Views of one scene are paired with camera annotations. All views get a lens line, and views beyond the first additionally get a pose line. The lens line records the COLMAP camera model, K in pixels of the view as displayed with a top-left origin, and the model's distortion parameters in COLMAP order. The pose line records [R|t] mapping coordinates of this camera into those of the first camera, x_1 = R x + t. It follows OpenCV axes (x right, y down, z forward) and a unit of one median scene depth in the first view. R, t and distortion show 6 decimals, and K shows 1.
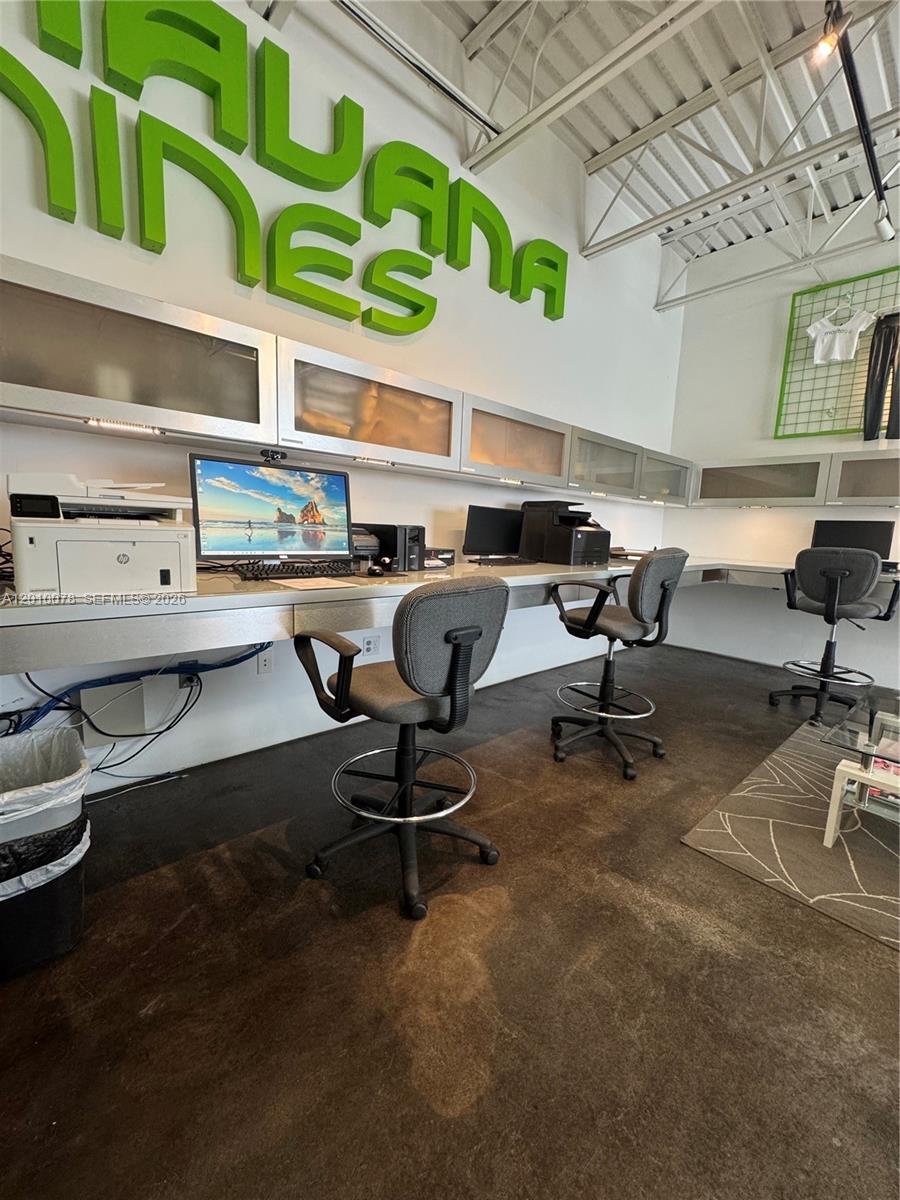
lens RADIAL K [[483.1, 0, 453.2], [0, 483.1, 598.2], [0, 0, 1]] dist [0.003410, -0.001037]
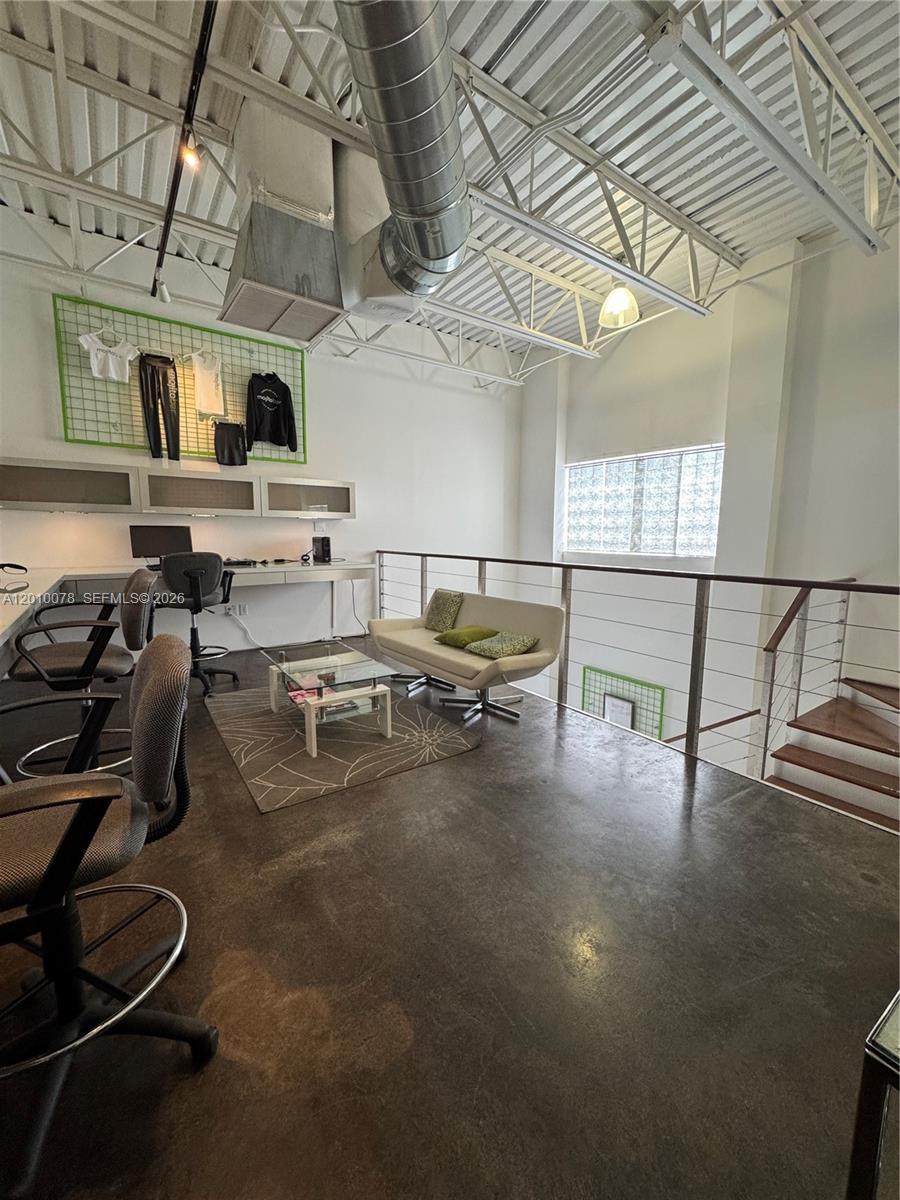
lens RADIAL K [[483.1, 0, 451.9], [0, 483.1, 599.8], [0, 0, 1]] dist [0.003410, -0.001037]
pose [[0.136974, -0.174375, 0.975106, -0.267093], [0.144843, 0.977329, 0.154427, -0.064616], [-0.979928, 0.120085, 0.159125, 0.141267]]
